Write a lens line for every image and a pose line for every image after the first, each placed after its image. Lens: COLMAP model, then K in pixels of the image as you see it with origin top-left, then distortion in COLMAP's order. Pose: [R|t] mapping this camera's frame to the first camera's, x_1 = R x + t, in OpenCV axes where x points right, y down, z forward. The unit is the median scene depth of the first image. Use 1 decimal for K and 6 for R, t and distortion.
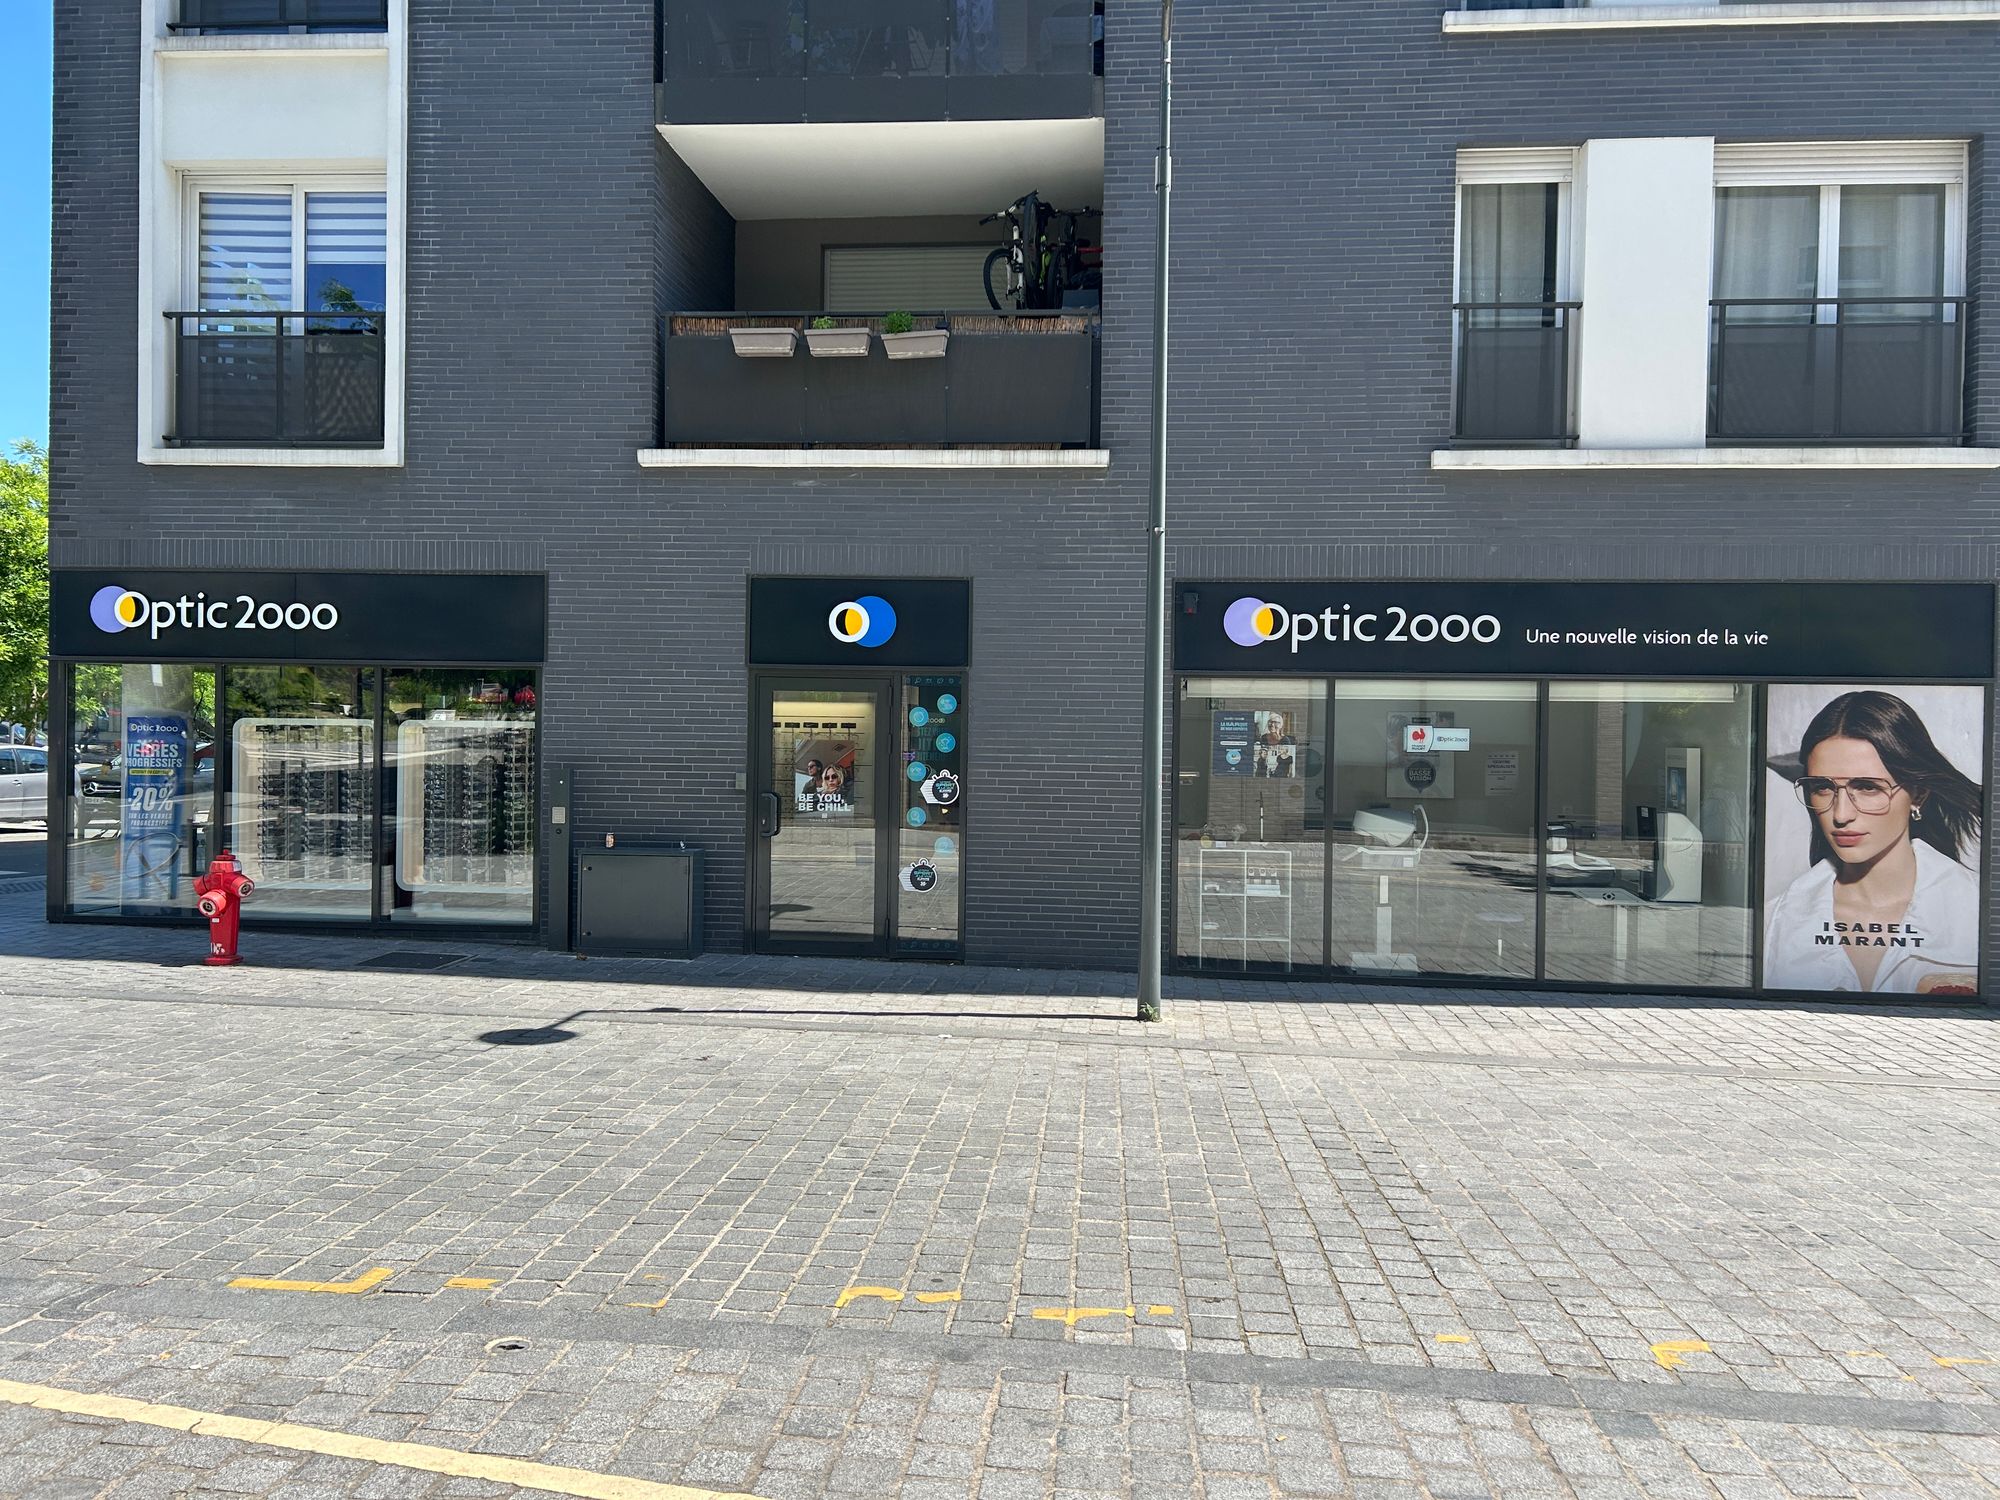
lens RADIAL K [[1507.3, 0, 999.1], [0, 1507.3, 753.5], [0, 0, 1]] dist [0.004419, -0.016793]
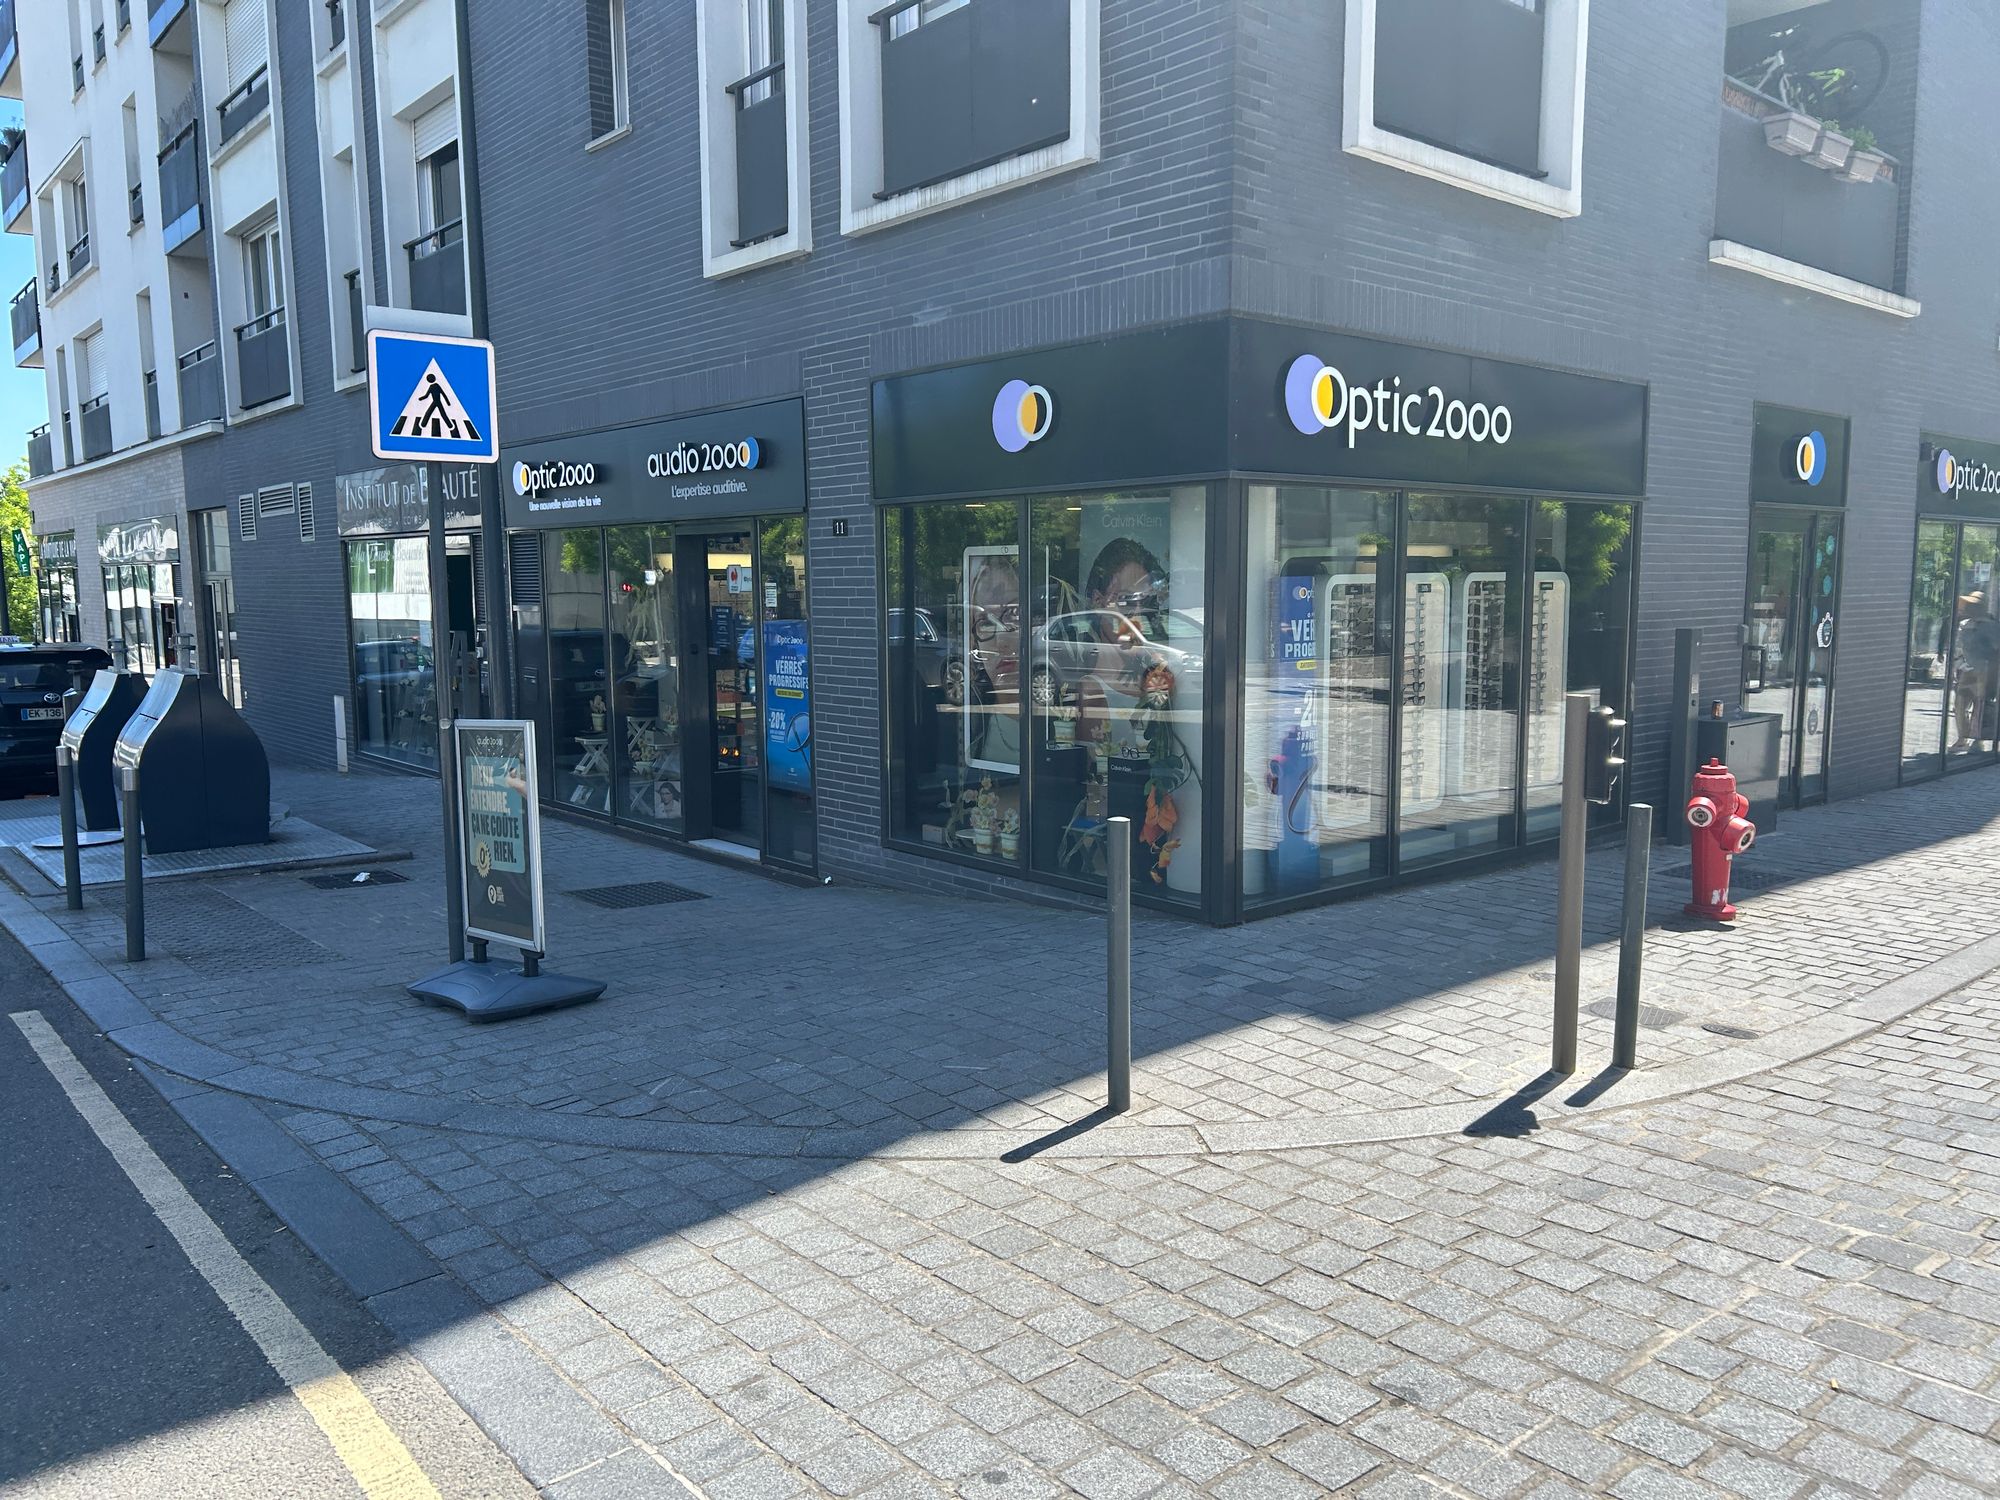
lens RADIAL K [[1507.3, 0, 1001.3], [0, 1507.3, 760.9], [0, 0, 1]] dist [0.004419, -0.016793]
pose [[0.725578, -0.103273, 0.680347, -1.098124], [0.021481, 0.991592, 0.127610, -0.031028], [-0.687805, -0.077976, 0.721695, 0.644465]]
